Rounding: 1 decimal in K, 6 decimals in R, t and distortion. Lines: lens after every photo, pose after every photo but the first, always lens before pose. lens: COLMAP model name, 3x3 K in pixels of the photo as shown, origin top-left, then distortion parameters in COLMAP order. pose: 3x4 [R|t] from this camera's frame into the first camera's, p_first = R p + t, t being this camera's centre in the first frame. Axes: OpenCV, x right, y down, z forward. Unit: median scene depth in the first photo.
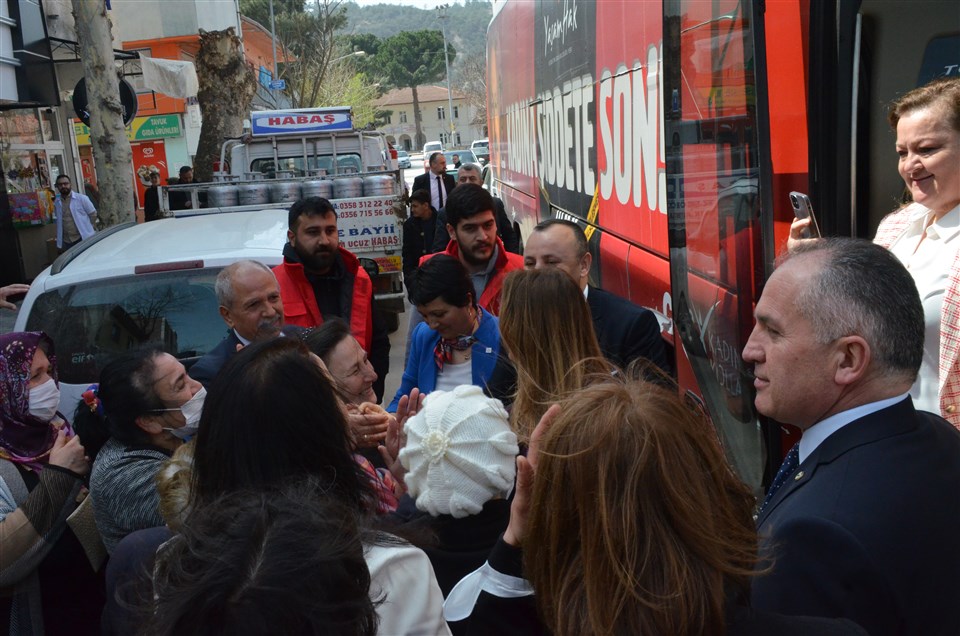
lens RADIAL K [[923.3, 0, 480.0], [0, 923.3, 318.0], [0, 0, 1]] dist [-0.082008, 0.217453]
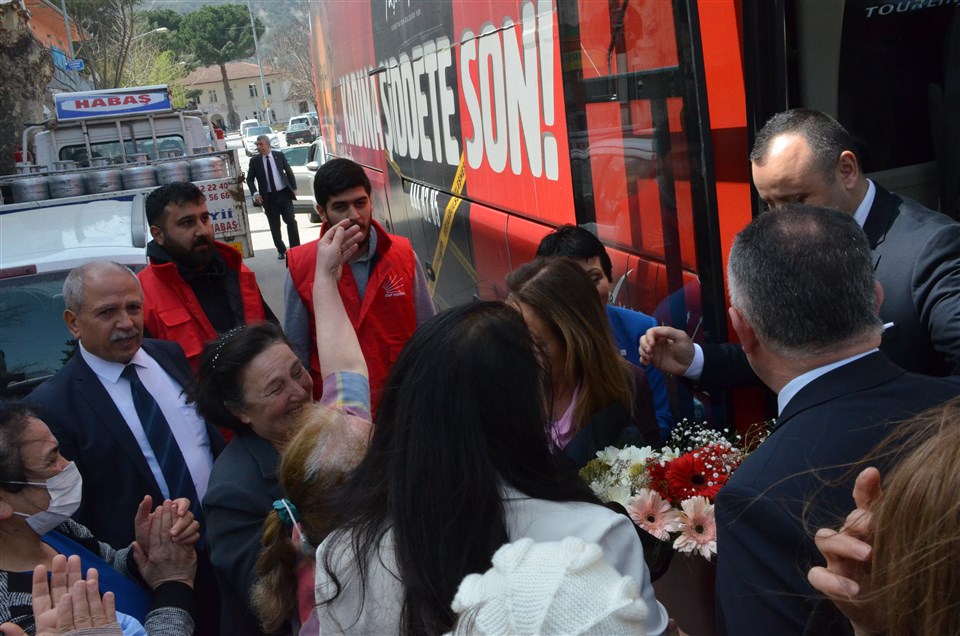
lens RADIAL K [[923.3, 0, 480.0], [0, 923.3, 318.0], [0, 0, 1]] dist [-0.082008, 0.217453]
pose [[0.980523, -0.084203, 0.177437, -0.016462], [0.078912, 0.996207, 0.036681, -0.004158], [-0.179852, -0.021965, 0.983448, 0.026491]]
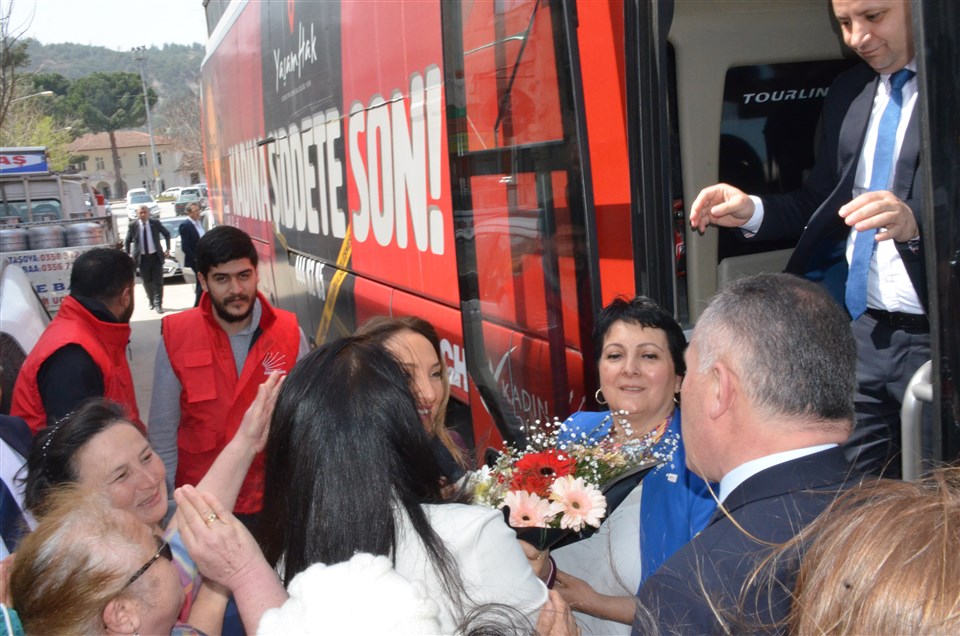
lens RADIAL K [[923.3, 0, 480.0], [0, 923.3, 318.0], [0, 0, 1]] dist [-0.082008, 0.217453]
pose [[0.953500, -0.045748, 0.297899, -0.012082], [0.060206, 0.997403, -0.039534, -0.003395], [-0.295317, 0.055631, 0.953778, 0.034789]]
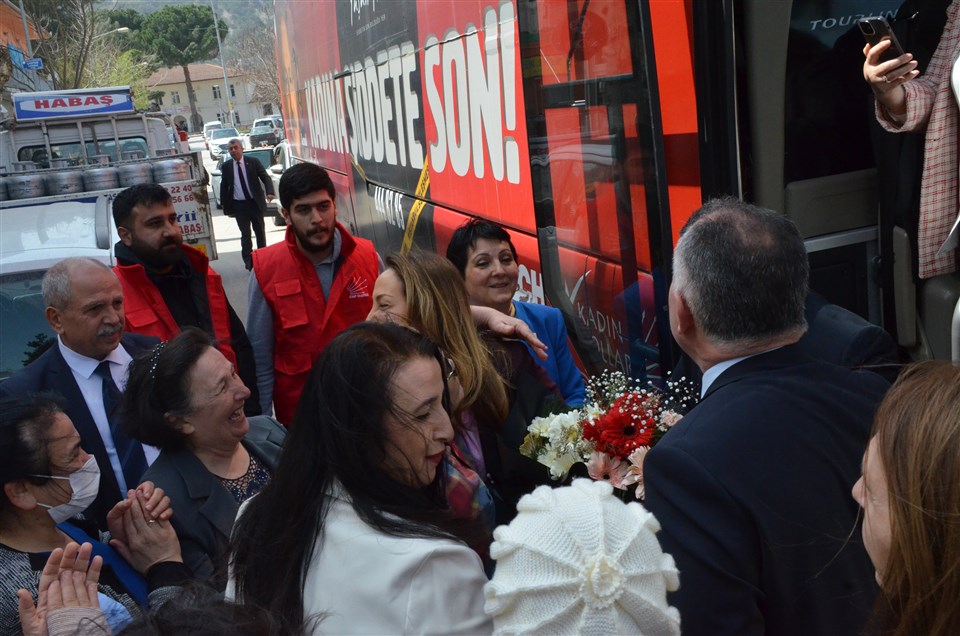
lens RADIAL K [[923.3, 0, 480.0], [0, 923.3, 318.0], [0, 0, 1]] dist [-0.082008, 0.217453]
pose [[0.973185, -0.082857, 0.214581, -0.016800], [0.077026, 0.996400, 0.035408, -0.003262], [-0.216742, -0.017930, 0.976064, 0.020736]]
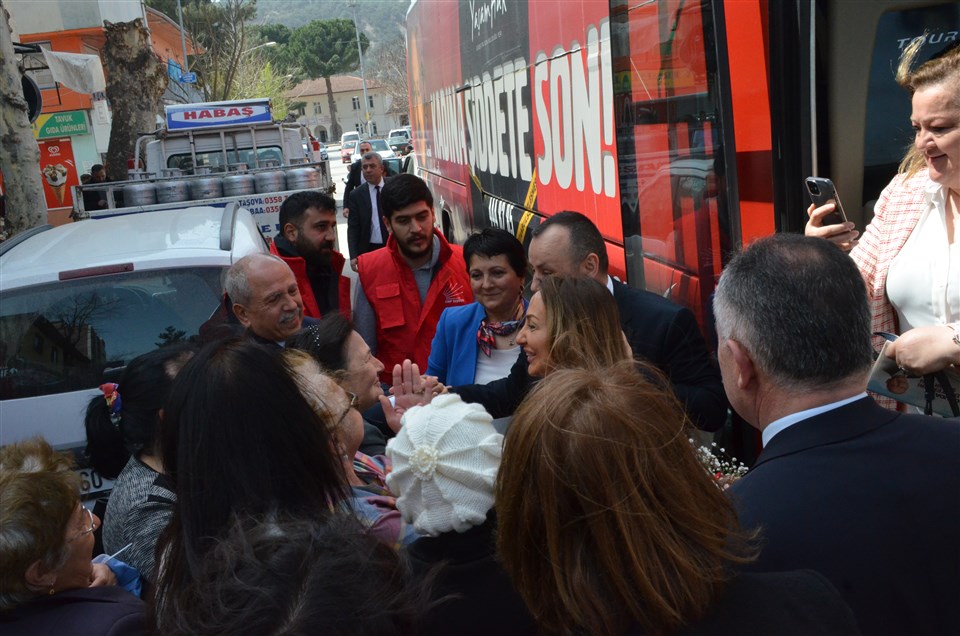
lens RADIAL K [[923.3, 0, 480.0], [0, 923.3, 318.0], [0, 0, 1]] dist [-0.082008, 0.217453]
pose [[0.995733, -0.044235, 0.080991, -0.007817], [0.043201, 0.998962, 0.014472, -0.001410], [-0.081547, -0.010912, 0.996610, 0.008893]]
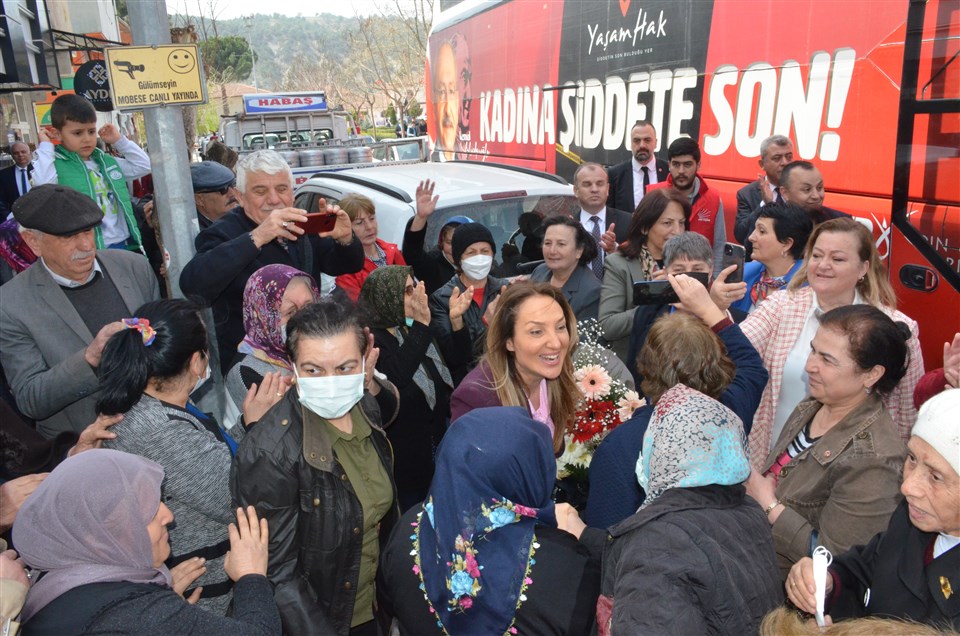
lens RADIAL K [[739.6, 0, 480.0], [0, 739.6, 318.0], [0, 0, 1]] dist [-0.147915, 0.097376]
pose [[0.967478, -0.048778, 0.248206, -0.218155], [0.033026, 0.997190, 0.067240, 0.016772], [-0.250788, -0.056856, 0.966371, -0.012814]]
